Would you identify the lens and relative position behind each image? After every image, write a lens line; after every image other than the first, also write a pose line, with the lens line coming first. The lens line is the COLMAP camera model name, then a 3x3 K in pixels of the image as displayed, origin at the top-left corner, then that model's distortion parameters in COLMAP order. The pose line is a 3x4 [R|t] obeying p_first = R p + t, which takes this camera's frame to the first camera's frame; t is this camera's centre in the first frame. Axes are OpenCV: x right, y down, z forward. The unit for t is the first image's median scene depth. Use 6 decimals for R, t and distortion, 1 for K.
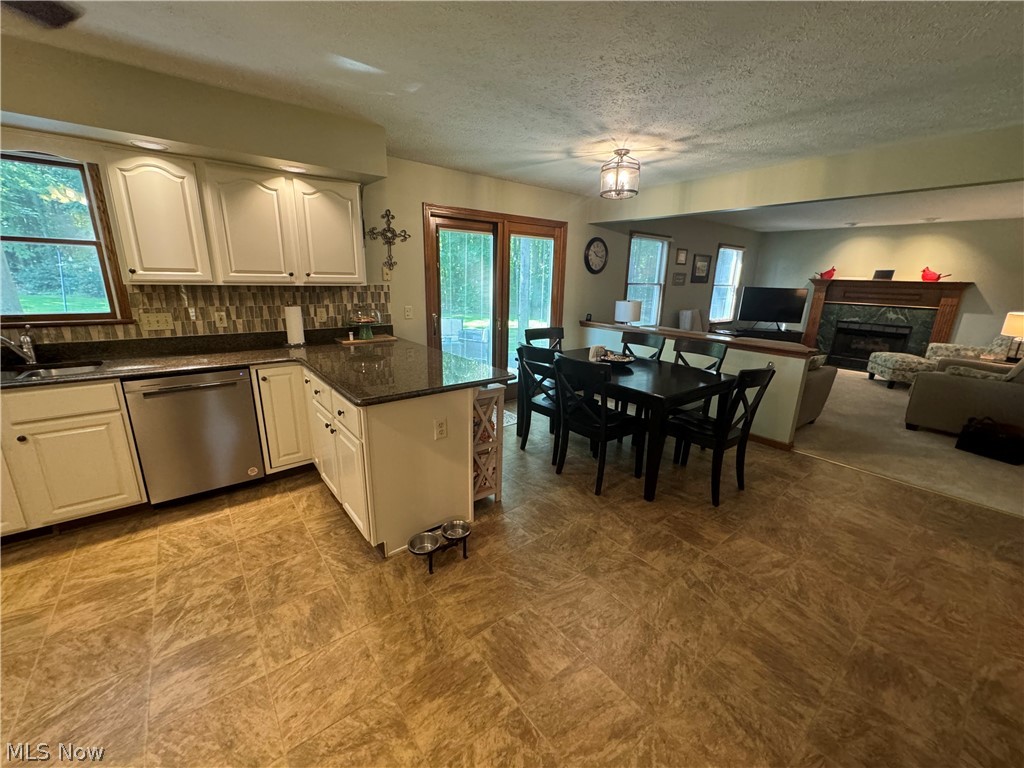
lens RADIAL K [[407.6, 0, 510.7], [0, 407.6, 384.6], [0, 0, 1]] dist [-0.000001, -0.000102]
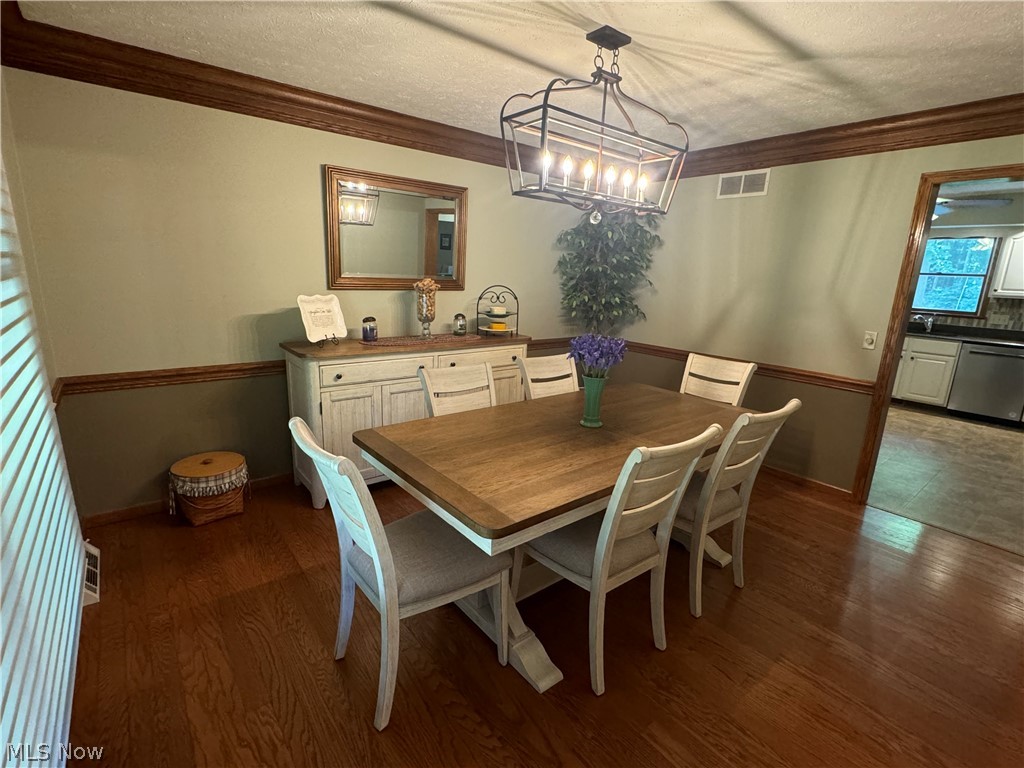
lens RADIAL K [[485.1, 0, 502.2], [0, 485.1, 383.7], [0, 0, 1]] dist [-0.013451, 0.000734]
pose [[-0.009219, 0.204262, -0.978873, 1.287006], [-0.289262, 0.936517, 0.198148, 0.332478], [0.957205, 0.284978, 0.050451, -1.119343]]
